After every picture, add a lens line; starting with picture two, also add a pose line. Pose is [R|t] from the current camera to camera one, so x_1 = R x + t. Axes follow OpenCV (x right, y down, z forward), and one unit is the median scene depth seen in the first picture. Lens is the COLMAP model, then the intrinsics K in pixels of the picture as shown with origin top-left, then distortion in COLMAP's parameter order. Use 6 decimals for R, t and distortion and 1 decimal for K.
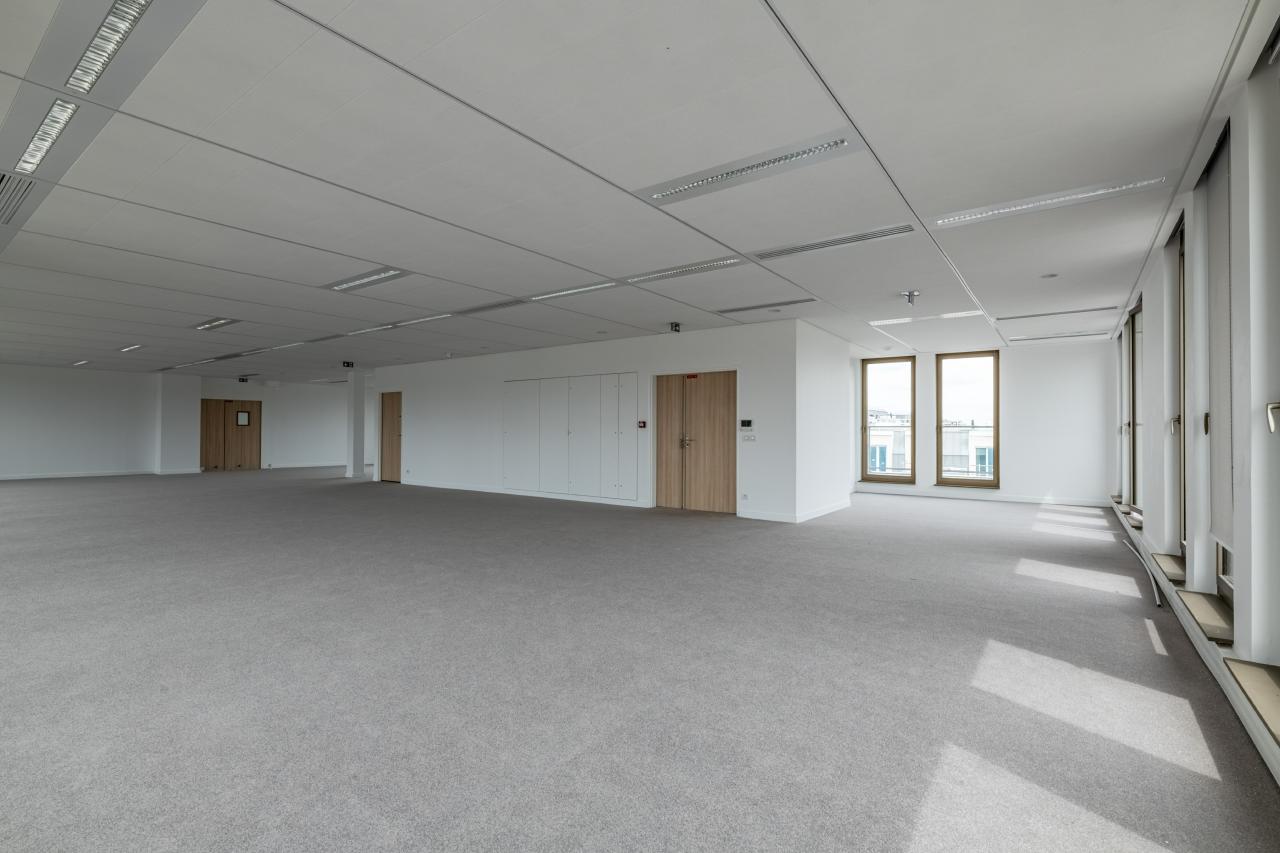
lens RADIAL K [[574.9, 0, 633.6], [0, 574.9, 431.7], [0, 0, 1]] dist [-0.000928, -0.000211]
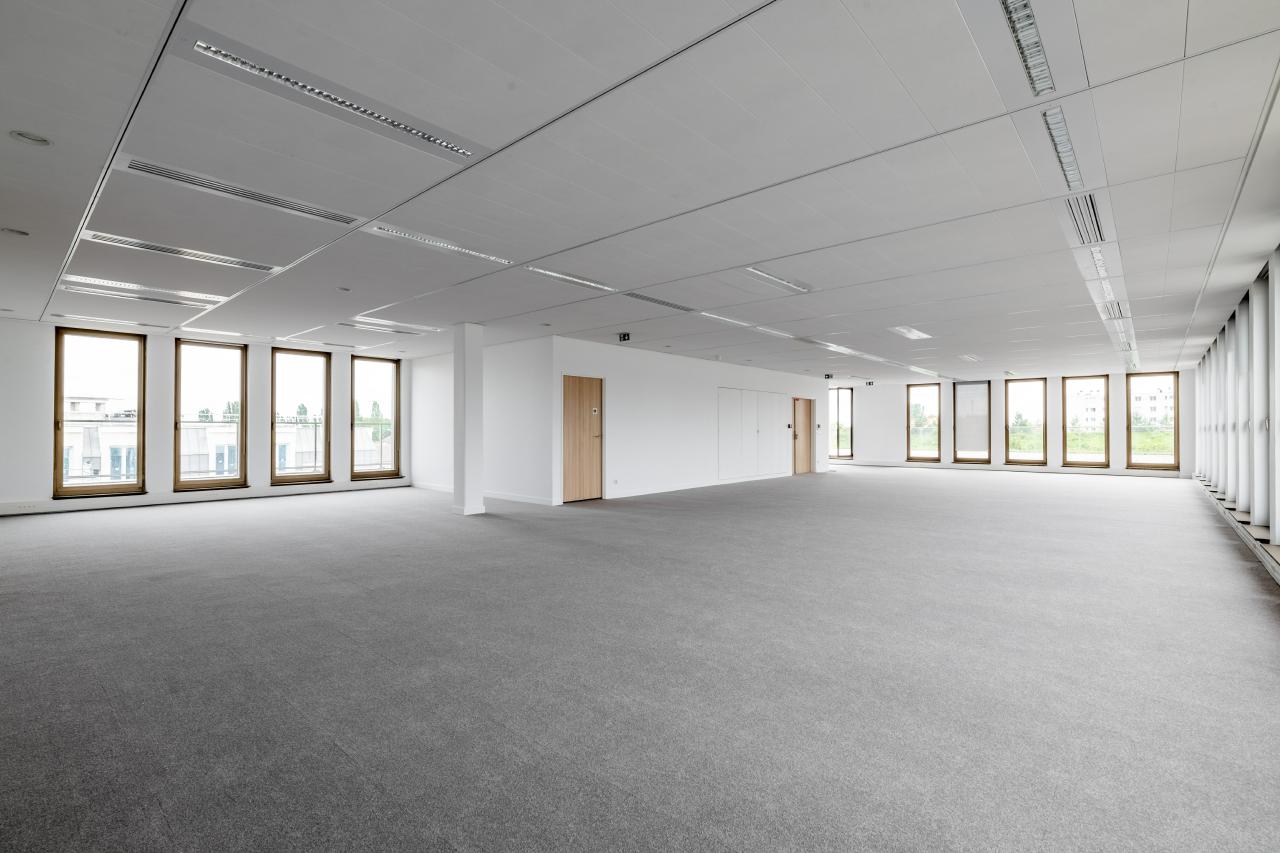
lens RADIAL K [[604.9, 0, 635.3], [0, 604.9, 427.9], [0, 0, 1]] dist [0.001695, 0.000107]
pose [[0.128858, -0.002483, 0.991660, -0.532923], [0.000925, 0.999997, 0.002384, -0.002709], [-0.991663, 0.000610, 0.128860, 0.383488]]
